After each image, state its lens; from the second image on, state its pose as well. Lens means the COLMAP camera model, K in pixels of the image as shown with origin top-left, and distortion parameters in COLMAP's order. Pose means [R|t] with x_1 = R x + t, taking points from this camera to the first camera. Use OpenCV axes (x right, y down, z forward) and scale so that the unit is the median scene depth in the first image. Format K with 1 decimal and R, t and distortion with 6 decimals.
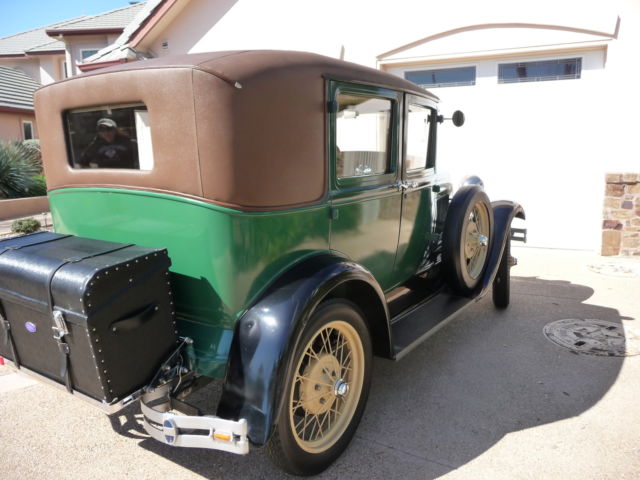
lens RADIAL K [[531.7, 0, 311.6], [0, 531.7, 239.4], [0, 0, 1]] dist [-0.034351, 0.012318]
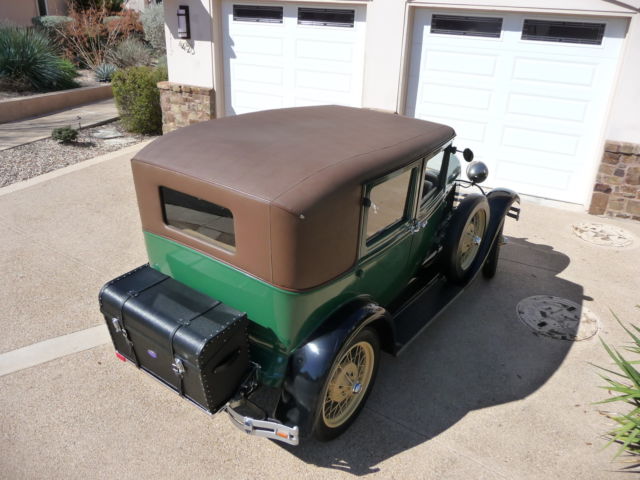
lens RADIAL K [[531.7, 0, 311.6], [0, 531.7, 239.4], [0, 0, 1]] dist [-0.034351, 0.012318]
pose [[0.998498, 0.054495, -0.005738, -0.051491], [-0.050957, 0.961946, 0.268446, -0.307200], [0.020149, -0.267750, 0.963278, -0.184148]]
